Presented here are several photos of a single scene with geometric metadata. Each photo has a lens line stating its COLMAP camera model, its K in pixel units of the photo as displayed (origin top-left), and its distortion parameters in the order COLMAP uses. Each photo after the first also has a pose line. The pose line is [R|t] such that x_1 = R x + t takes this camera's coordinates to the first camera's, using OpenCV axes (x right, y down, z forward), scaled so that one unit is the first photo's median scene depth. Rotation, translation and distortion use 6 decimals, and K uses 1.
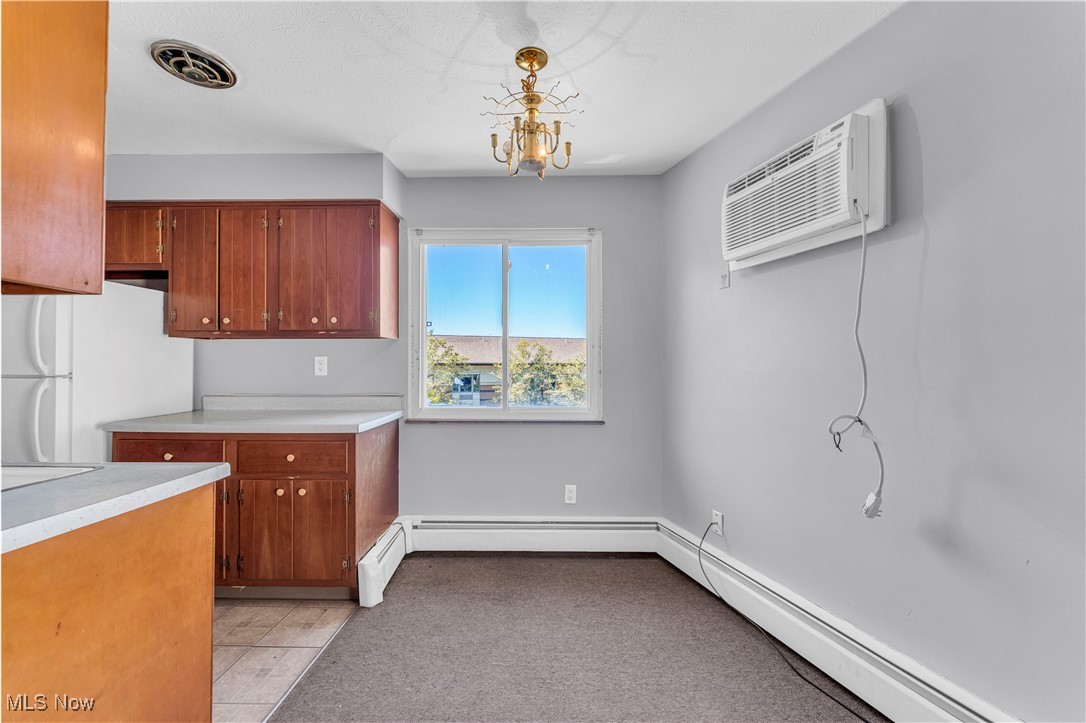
lens RADIAL K [[429.3, 0, 540.4], [0, 429.3, 363.1], [0, 0, 1]] dist [-0.000737, -0.000125]
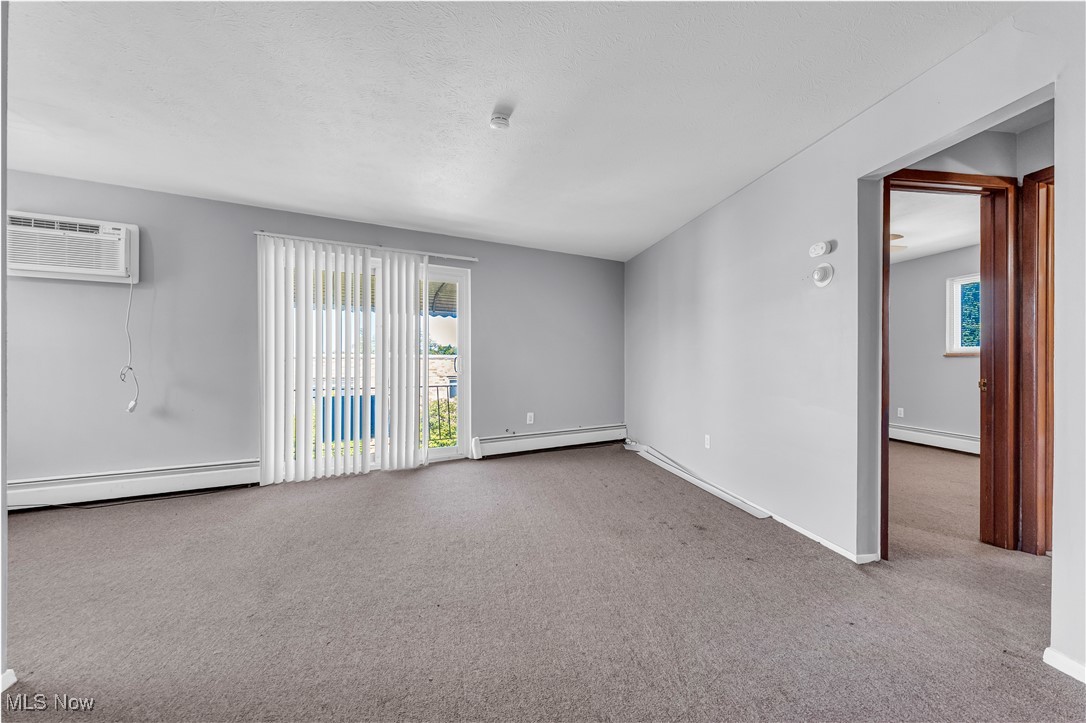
lens RADIAL K [[417.4, 0, 543.0], [0, 417.4, 361.5], [0, 0, 1]] dist [-0.000049, 0.000068]
pose [[-0.164811, -0.003513, 0.986319, -1.197171], [-0.012076, 0.999926, 0.001544, 0.046739], [-0.986251, -0.011656, -0.164841, -0.519803]]
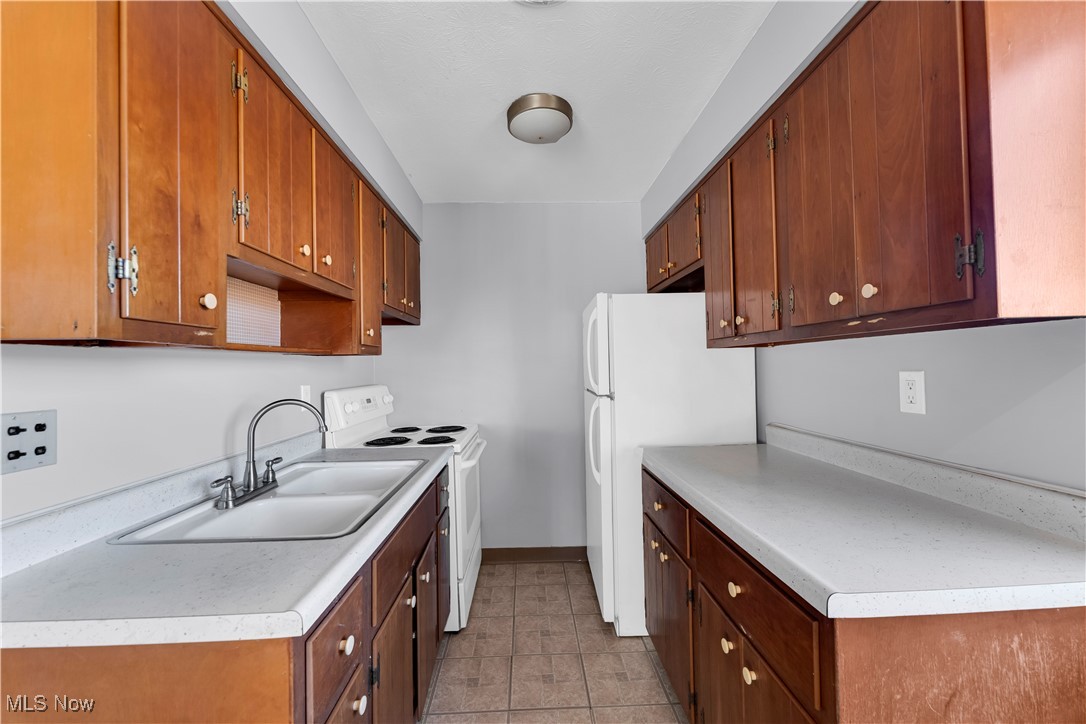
lens RADIAL K [[429.3, 0, 540.4], [0, 429.3, 363.6], [0, 0, 1]] dist [-0.000737, -0.000125]
pose [[0.059320, -0.008972, -0.998199, -0.104104], [0.023933, 0.999685, -0.007563, -0.040850], [0.997952, -0.023441, 0.059516, 0.780259]]
